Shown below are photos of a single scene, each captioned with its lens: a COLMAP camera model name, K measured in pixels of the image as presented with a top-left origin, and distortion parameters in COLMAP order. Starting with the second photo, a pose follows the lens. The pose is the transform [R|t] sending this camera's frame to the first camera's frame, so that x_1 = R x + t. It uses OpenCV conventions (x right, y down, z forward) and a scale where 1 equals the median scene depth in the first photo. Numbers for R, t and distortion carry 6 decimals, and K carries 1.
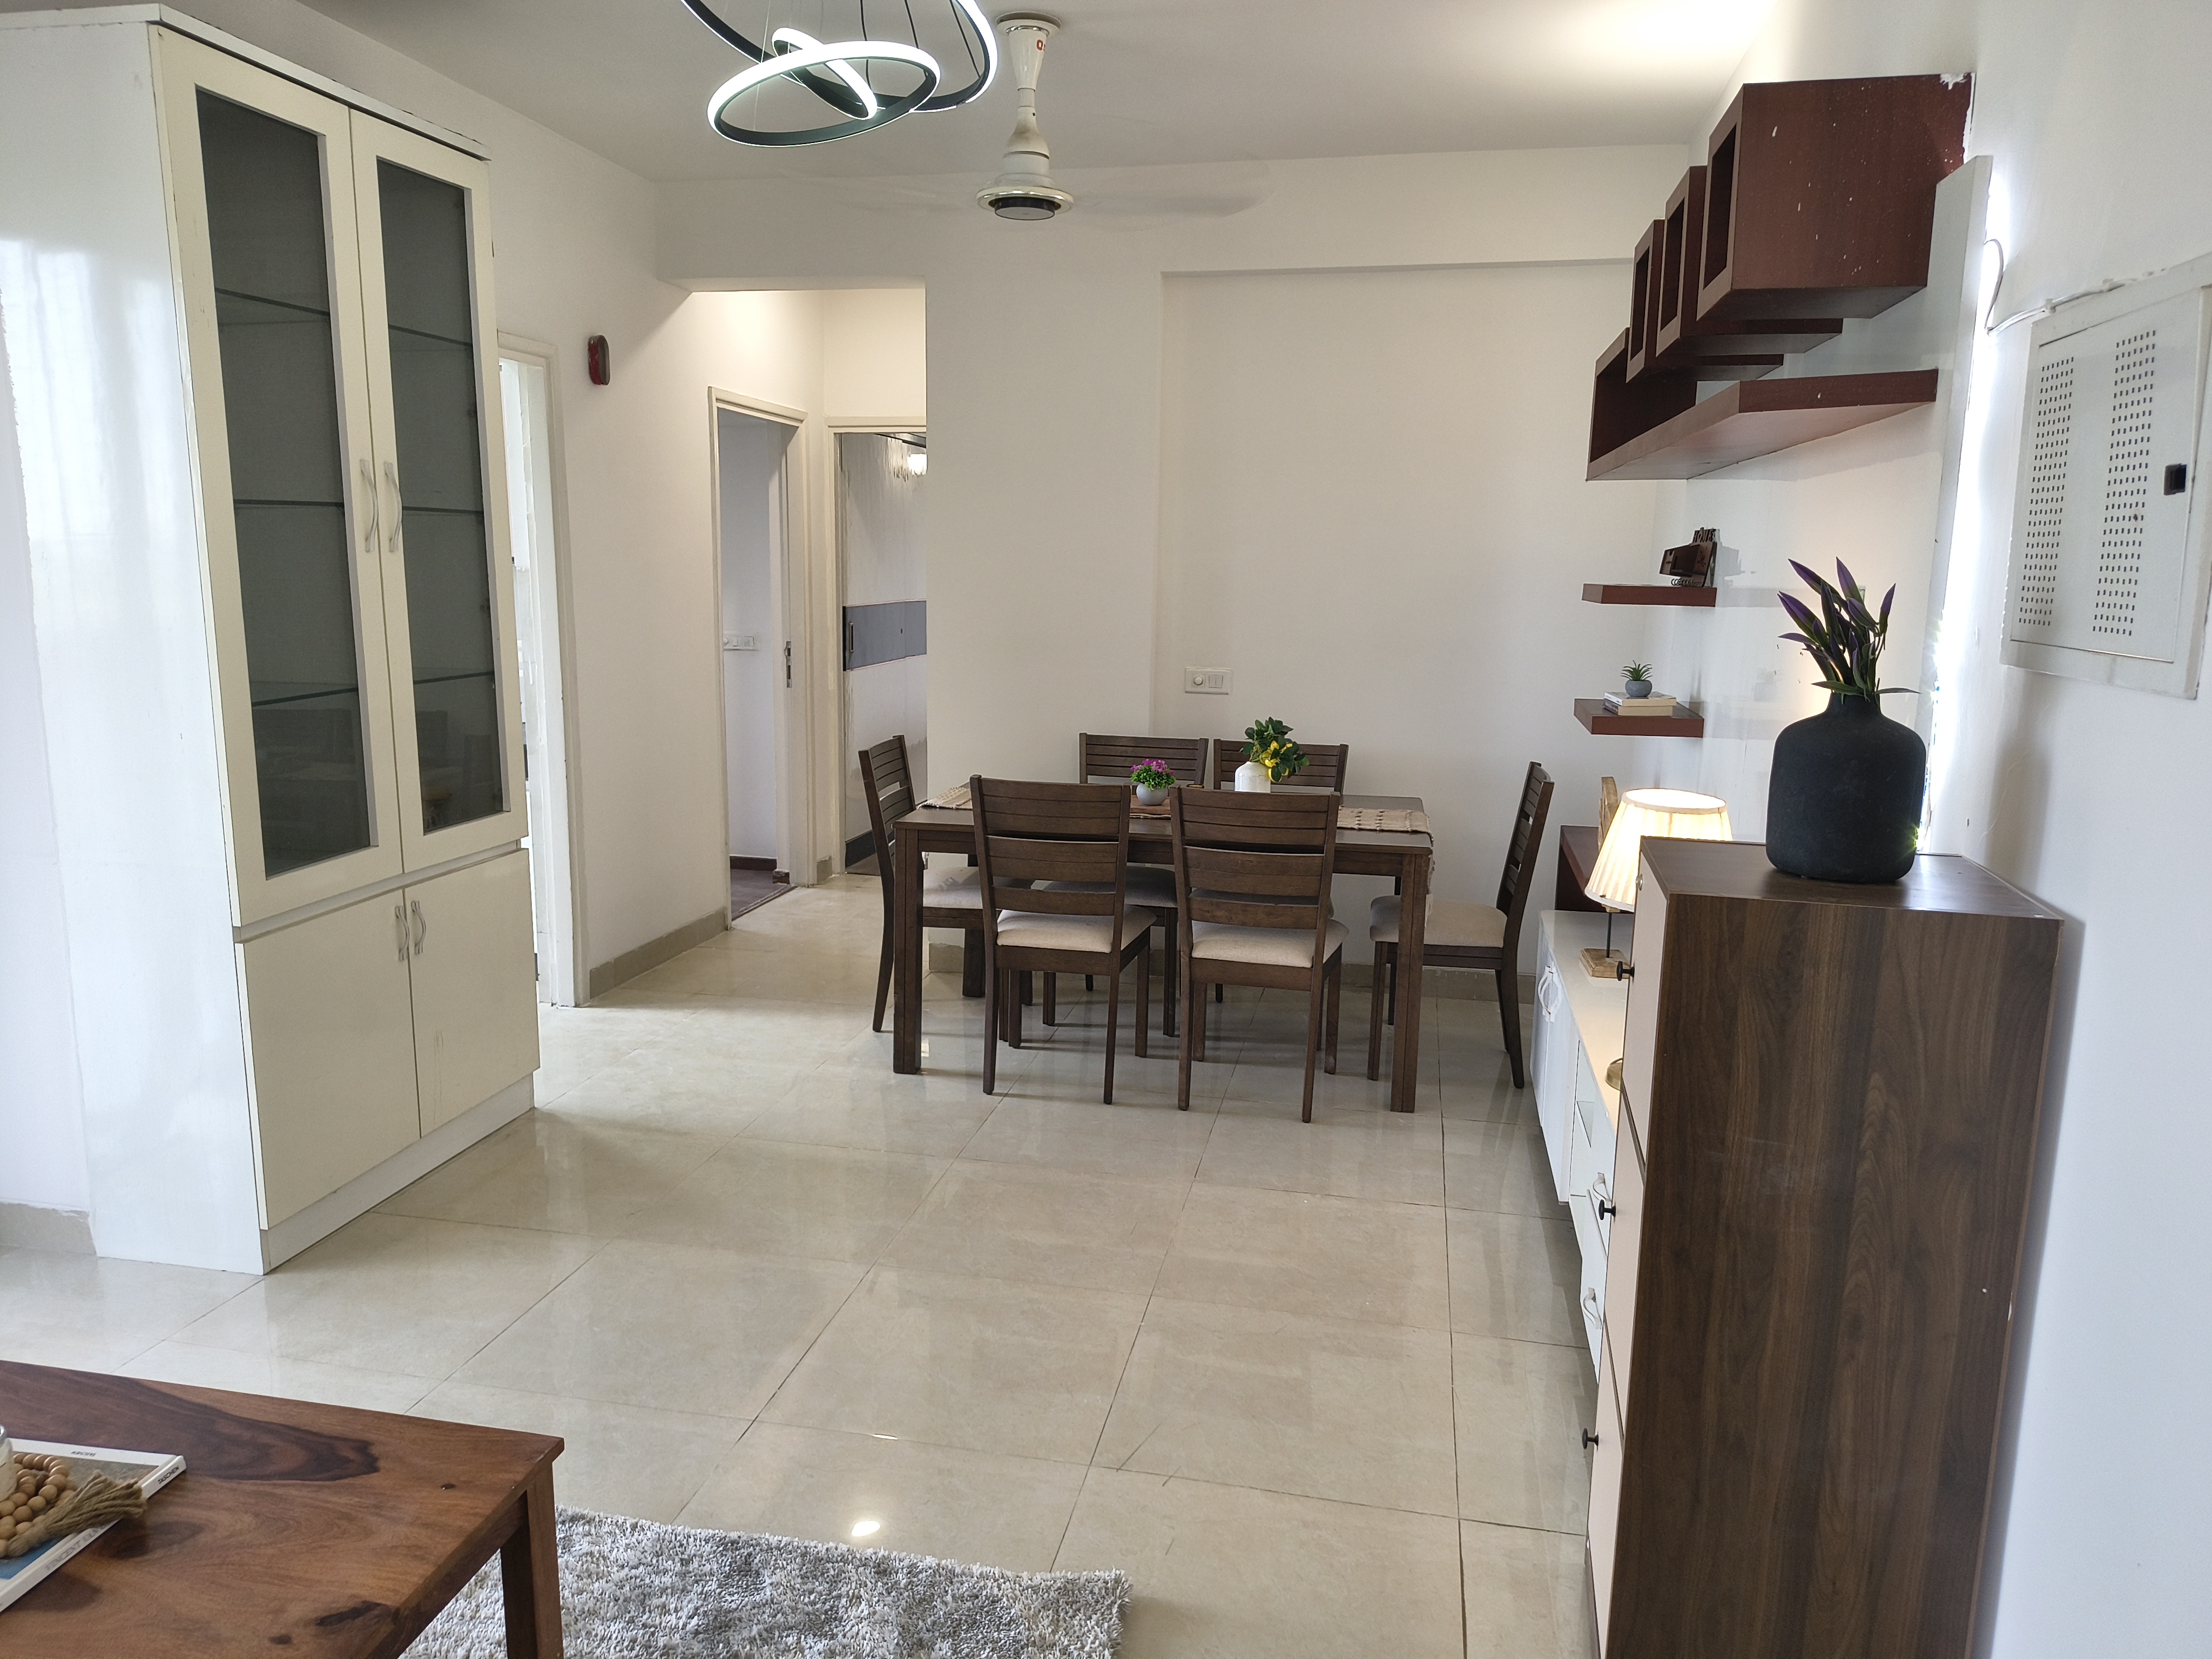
lens RADIAL K [[1522.7, 0, 1090.1], [0, 1522.7, 818.3], [0, 0, 1]] dist [0.036902, -0.037083]
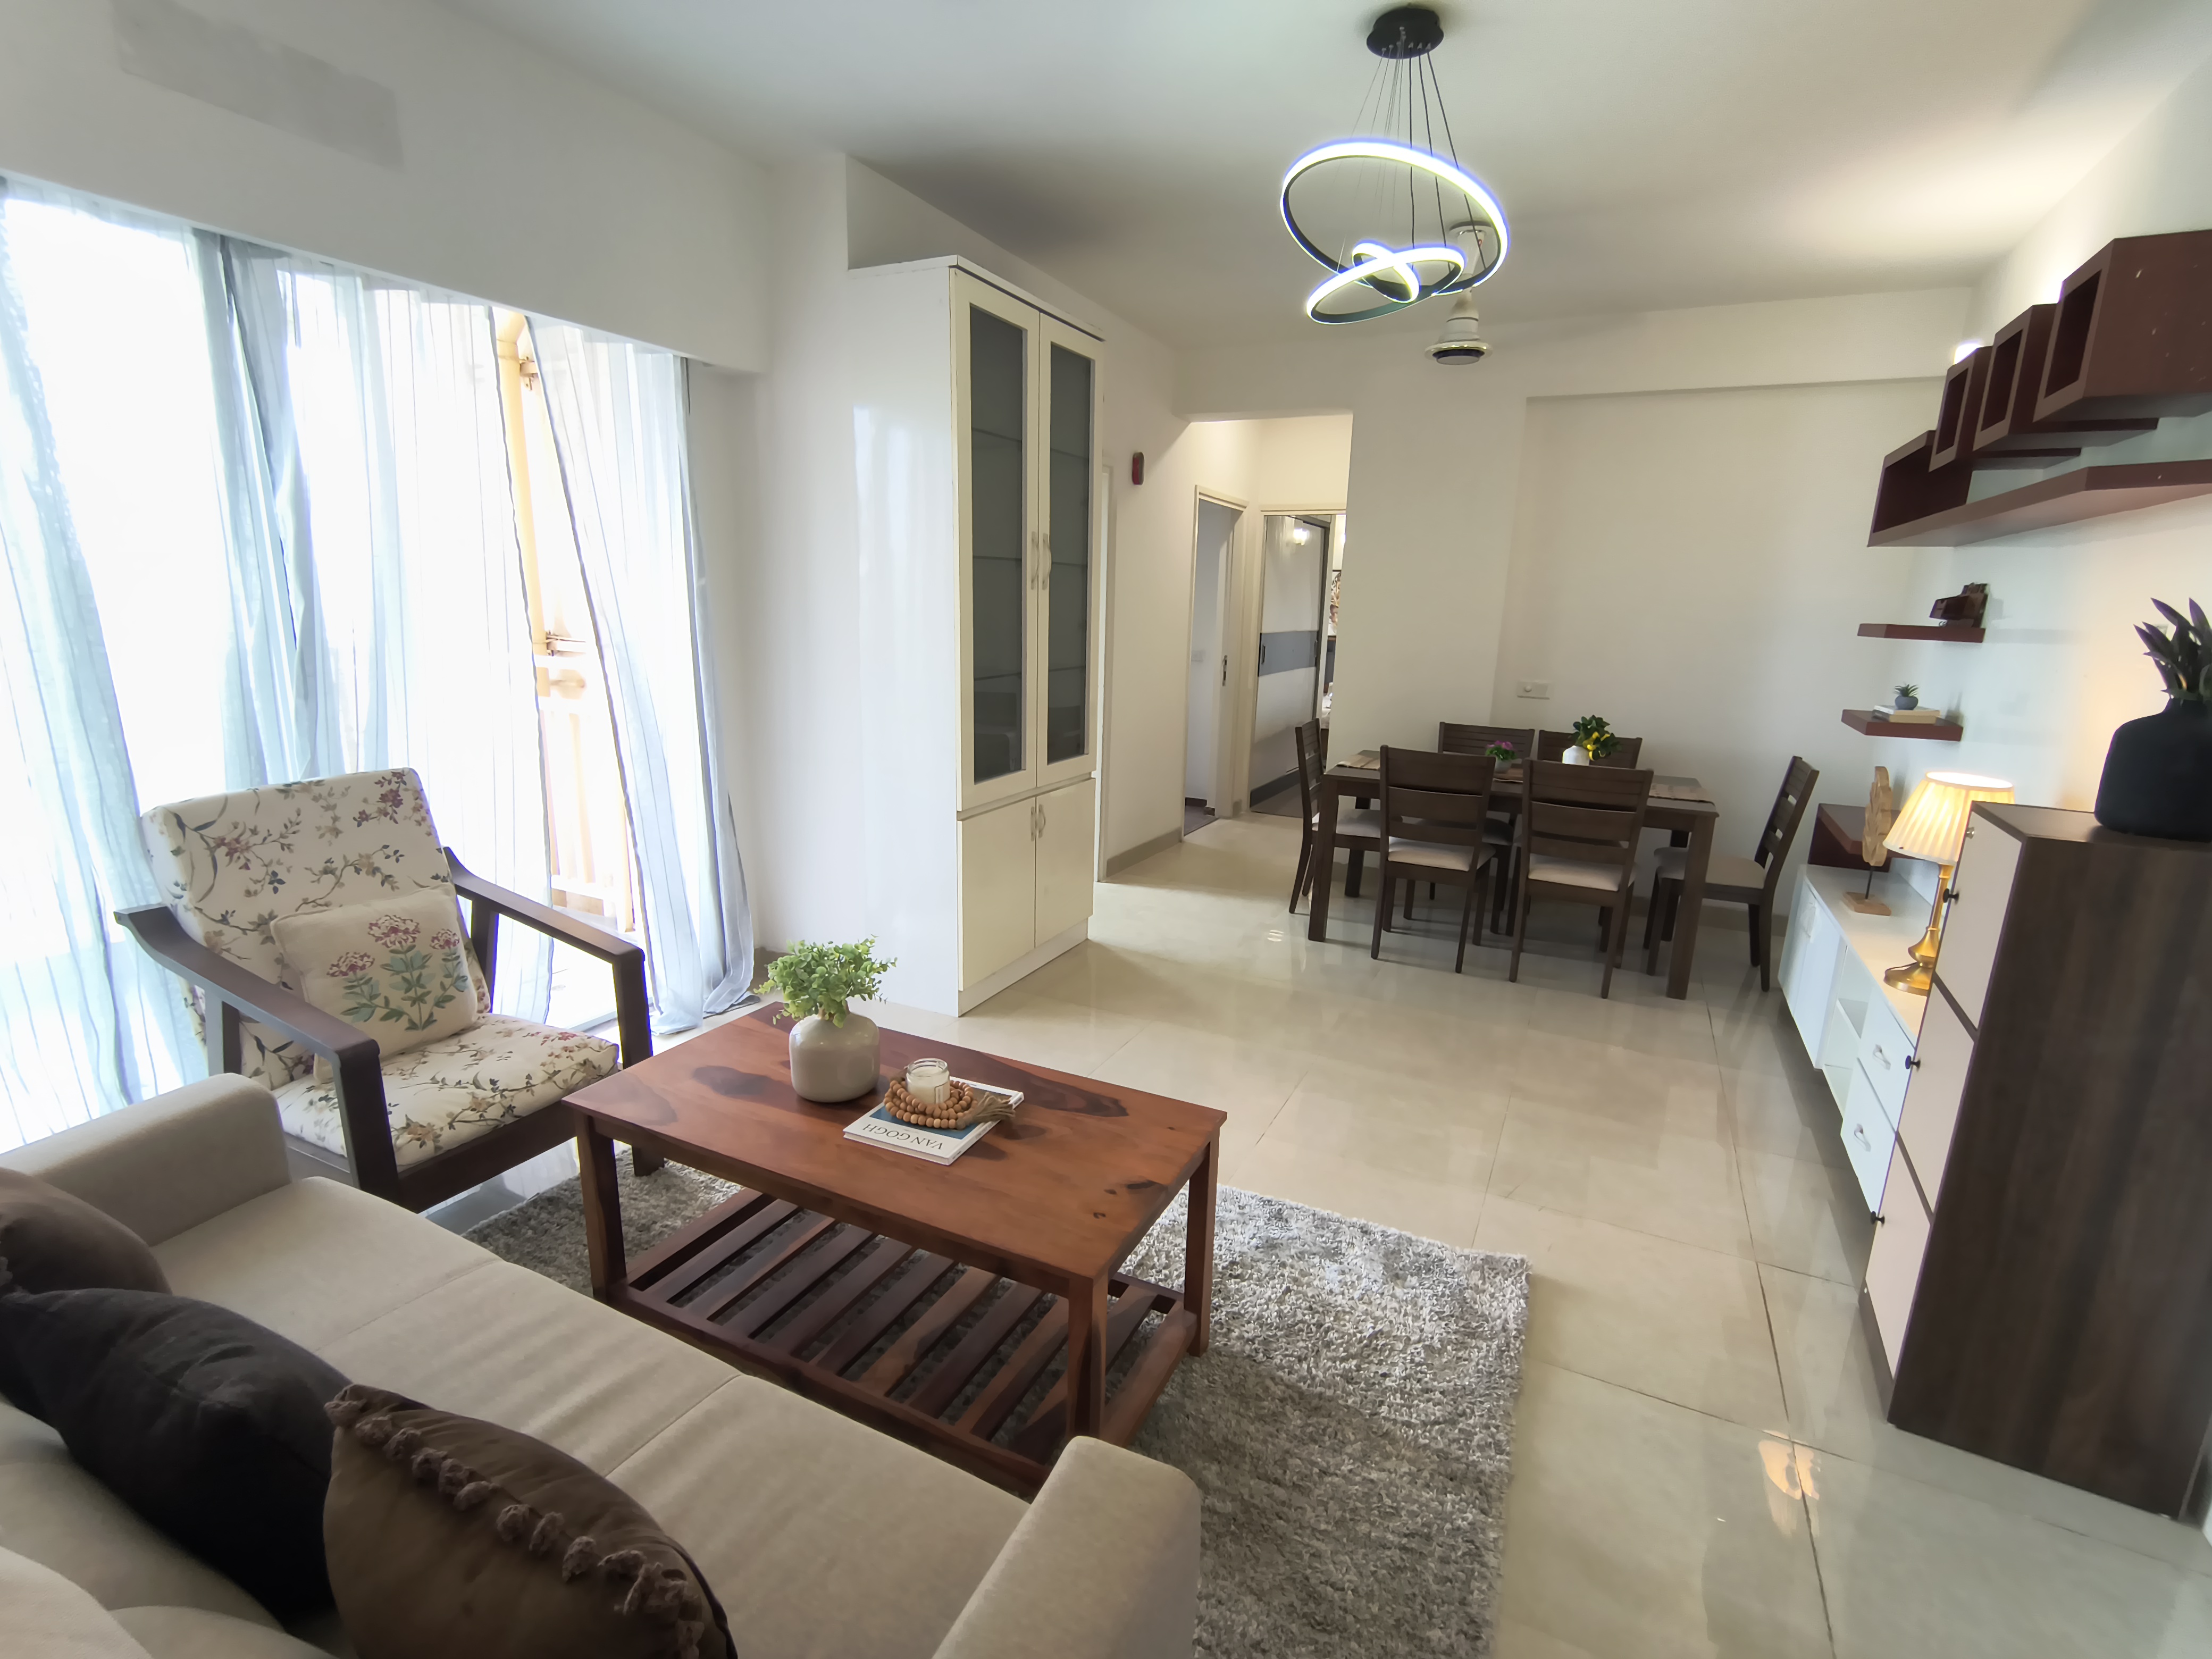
lens RADIAL K [[1039.8, 0, 1108.0], [0, 1039.8, 838.6], [0, 0, 1]] dist [-0.007255, 0.006386]
pose [[0.969220, 0.067565, -0.236745, -0.101545], [-0.055045, 0.996733, 0.059109, 0.019498], [0.239965, -0.044258, 0.969772, -0.060513]]
